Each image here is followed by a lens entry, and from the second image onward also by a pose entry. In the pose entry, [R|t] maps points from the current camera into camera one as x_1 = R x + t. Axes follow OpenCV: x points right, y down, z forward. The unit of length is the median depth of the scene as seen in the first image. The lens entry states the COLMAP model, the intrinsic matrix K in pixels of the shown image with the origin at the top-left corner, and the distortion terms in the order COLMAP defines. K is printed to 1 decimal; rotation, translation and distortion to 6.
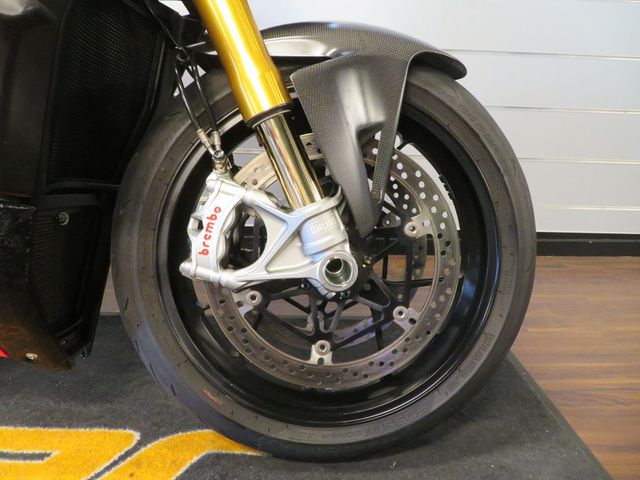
lens RADIAL K [[451.2, 0, 323.4], [0, 451.2, 236.9], [0, 0, 1]] dist [-0.003915, -0.001007]
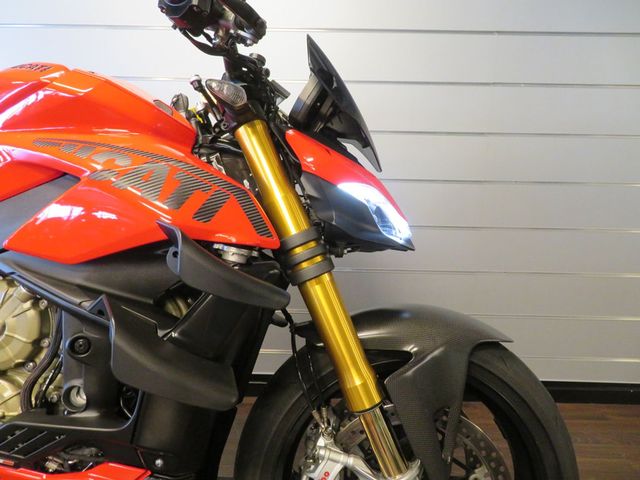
lens RADIAL K [[451.2, 0, 323.4], [0, 451.2, 236.9], [0, 0, 1]] dist [-0.003915, -0.001007]
pose [[0.997476, -0.003024, -0.070937, -0.138836], [-0.007019, 0.989999, -0.140898, -0.521278], [0.070654, 0.141040, 0.987479, -0.372706]]
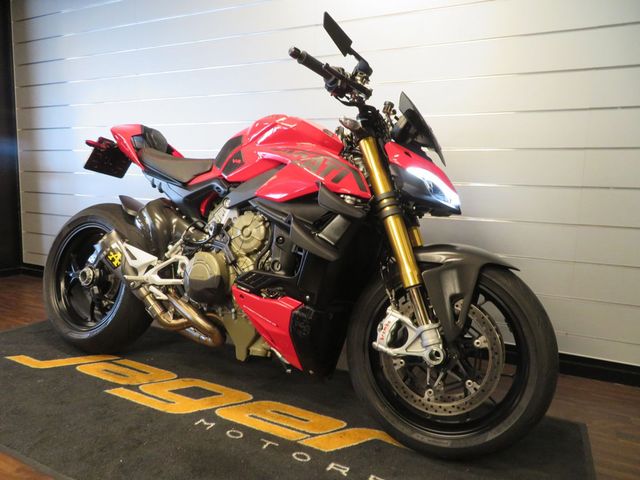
lens RADIAL K [[451.2, 0, 323.4], [0, 451.2, 236.9], [0, 0, 1]] dist [-0.003915, -0.001007]
pose [[0.878758, 0.047264, -0.474921, 0.552192], [-0.150272, 0.971873, -0.181331, -0.010576], [0.452992, 0.230714, 0.861144, -1.288905]]
